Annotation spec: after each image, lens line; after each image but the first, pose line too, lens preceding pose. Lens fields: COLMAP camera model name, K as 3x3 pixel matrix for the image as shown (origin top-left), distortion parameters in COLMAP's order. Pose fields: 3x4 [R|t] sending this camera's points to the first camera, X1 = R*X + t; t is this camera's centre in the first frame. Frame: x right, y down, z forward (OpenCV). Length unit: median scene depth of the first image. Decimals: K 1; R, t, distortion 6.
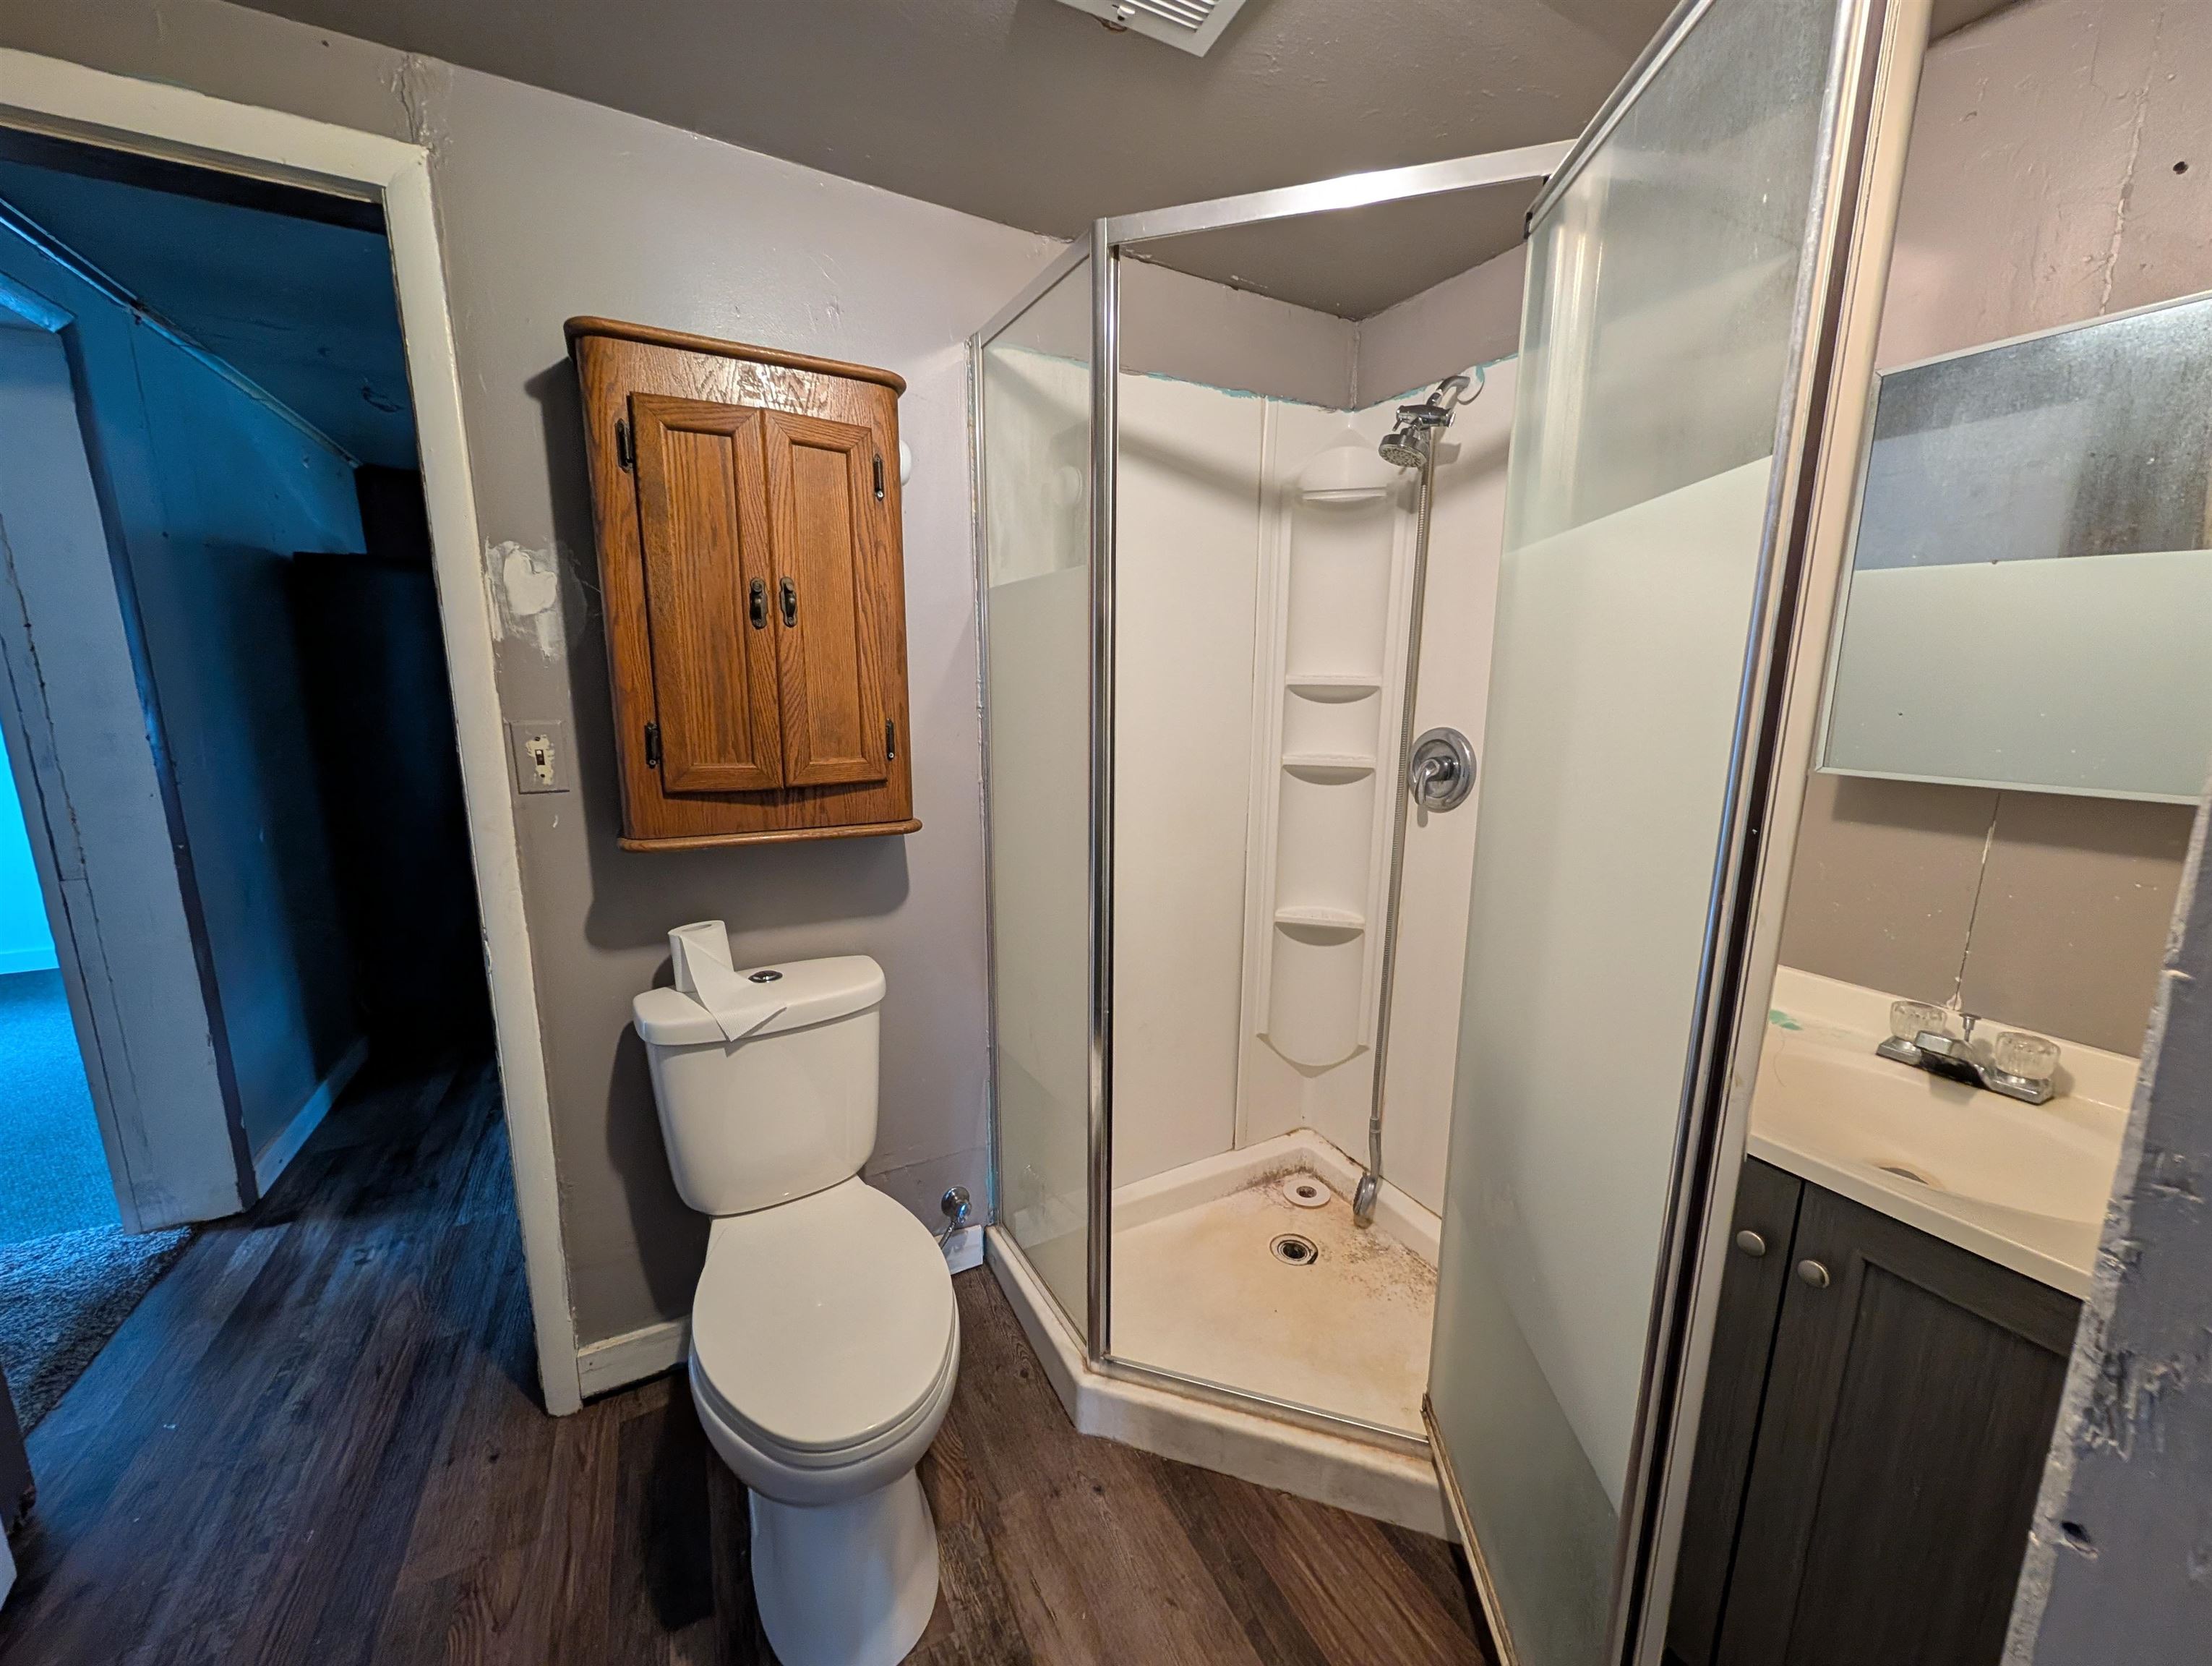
lens RADIAL K [[835.6, 0, 1106.3], [0, 835.6, 836.2], [0, 0, 1]] dist [-0.001848, 0.000156]
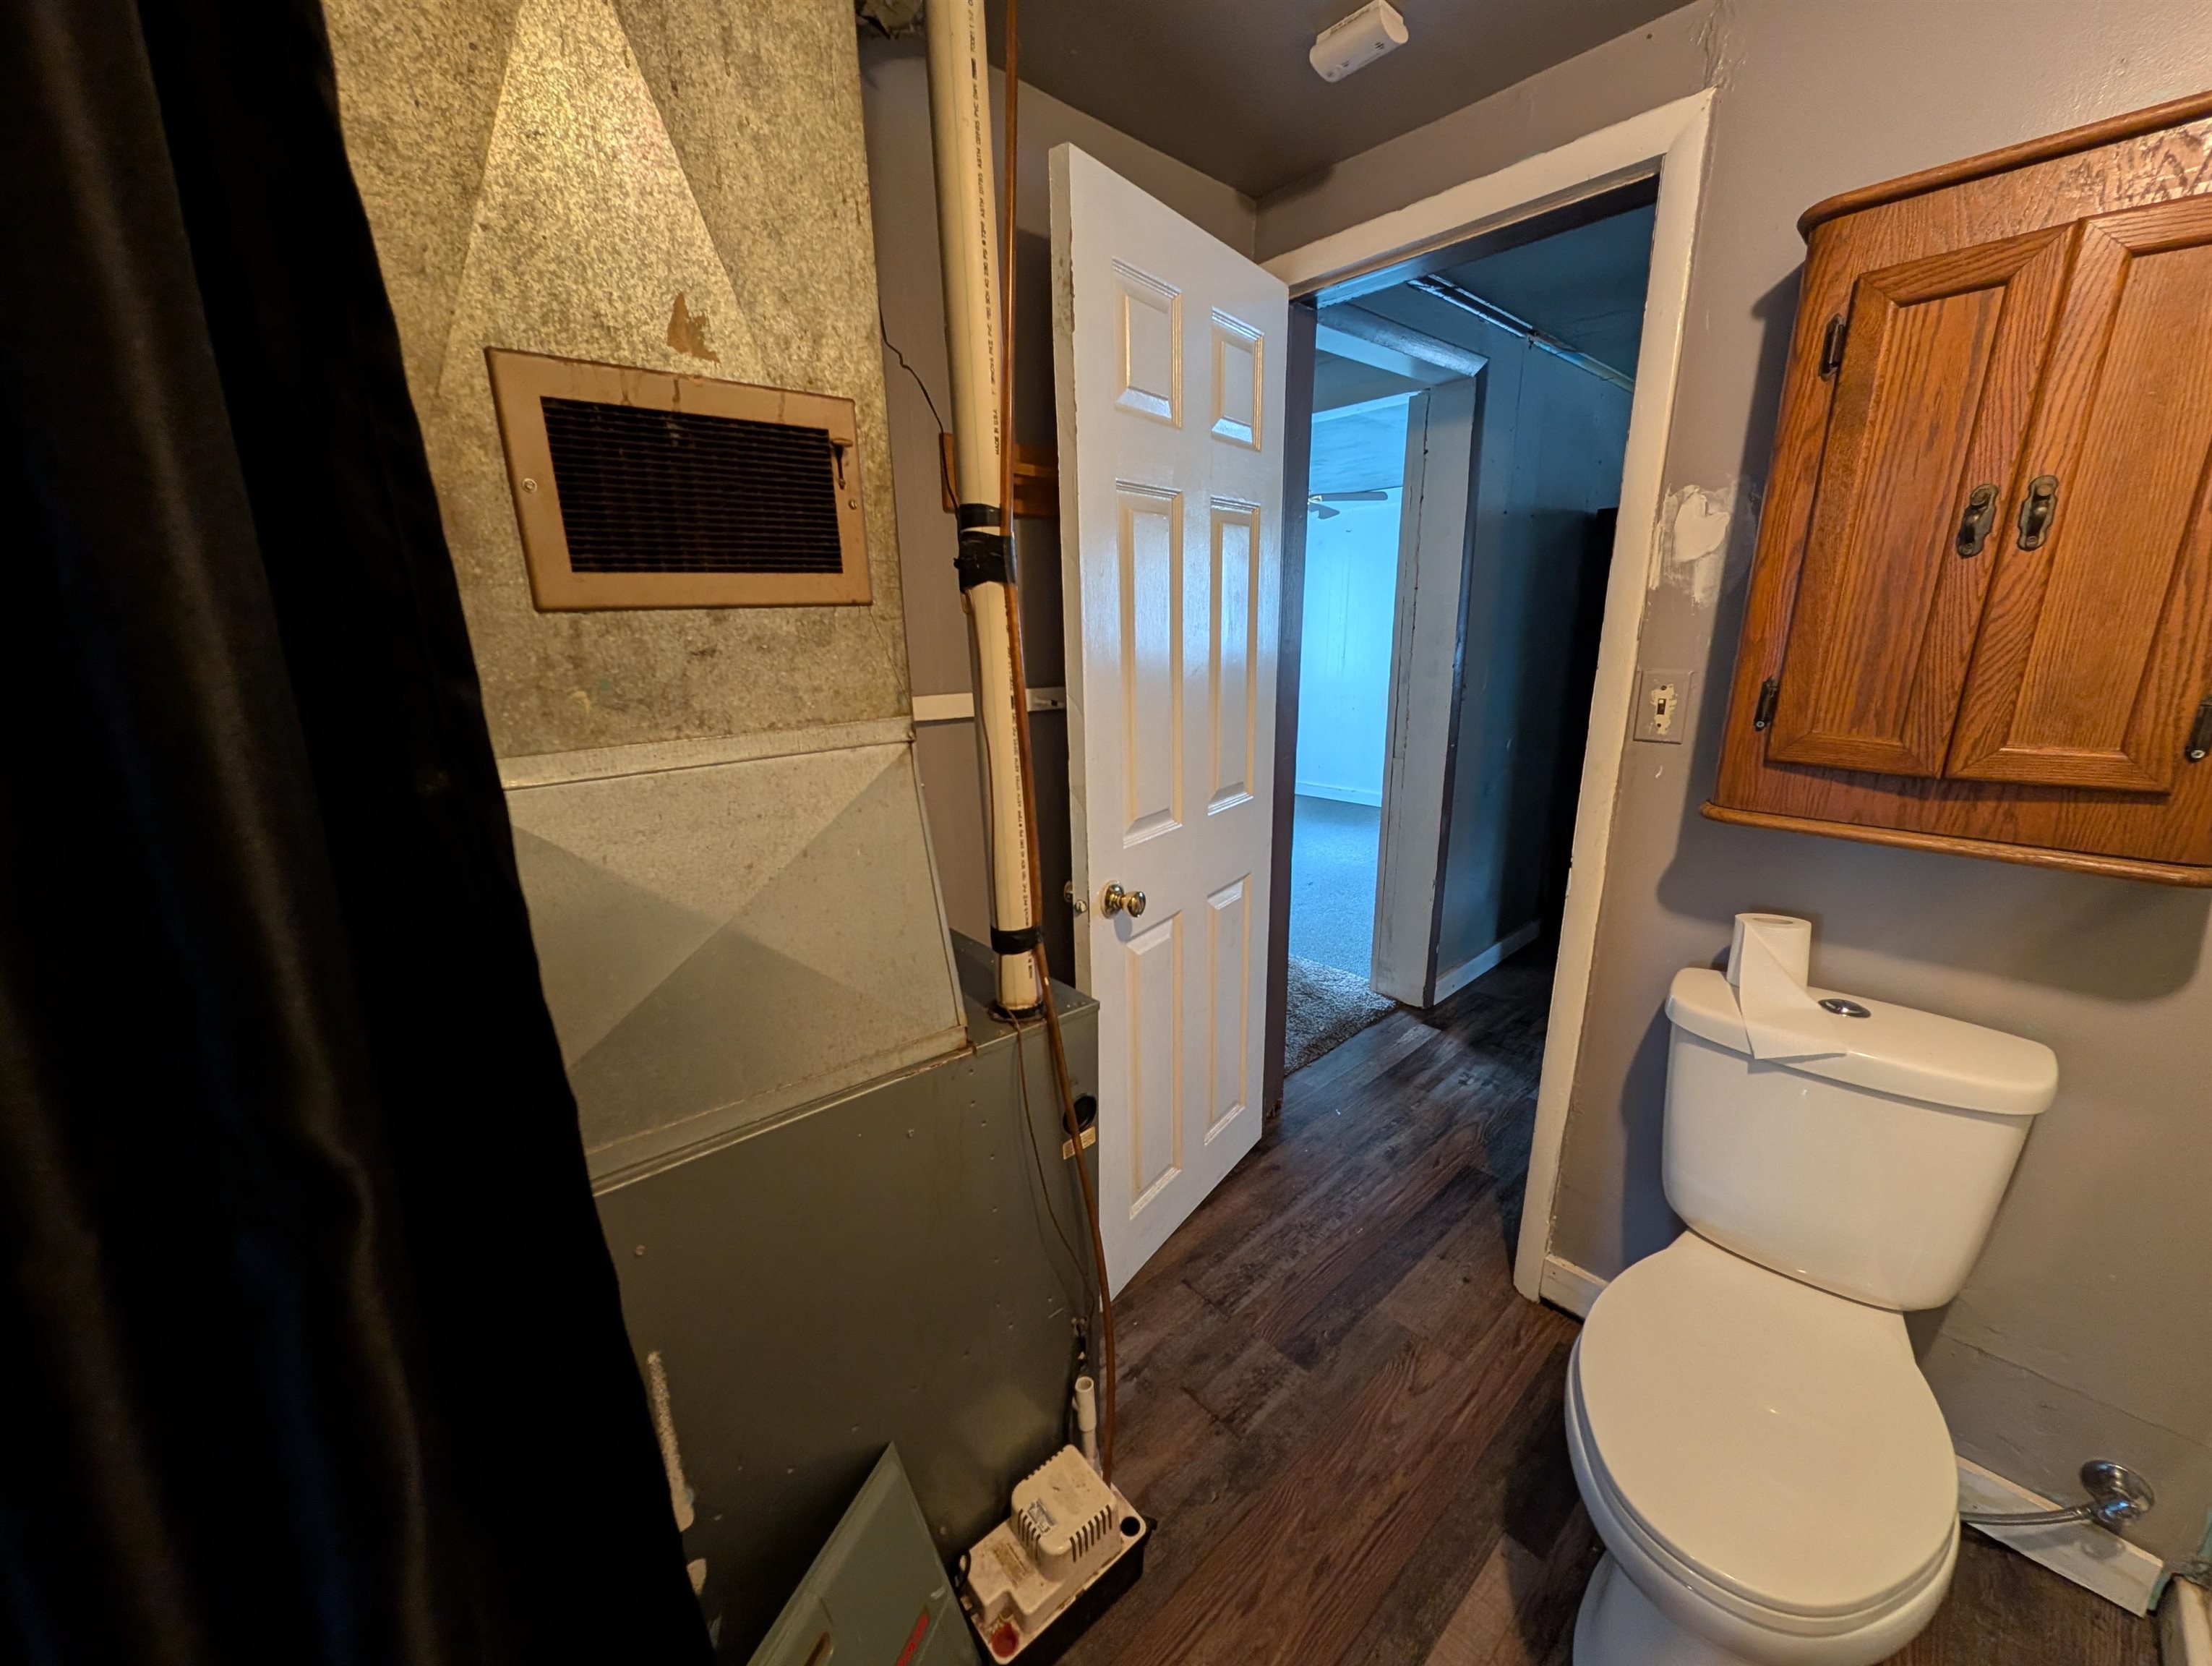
lens RADIAL K [[835.6, 0, 1106.3], [0, 835.6, 836.2], [0, 0, 1]] dist [-0.001848, 0.000156]
pose [[0.253717, 0.233630, -0.938640, 0.124268], [-0.158180, 0.967351, 0.198020, -0.036795], [0.954257, 0.098233, 0.282388, 0.098973]]
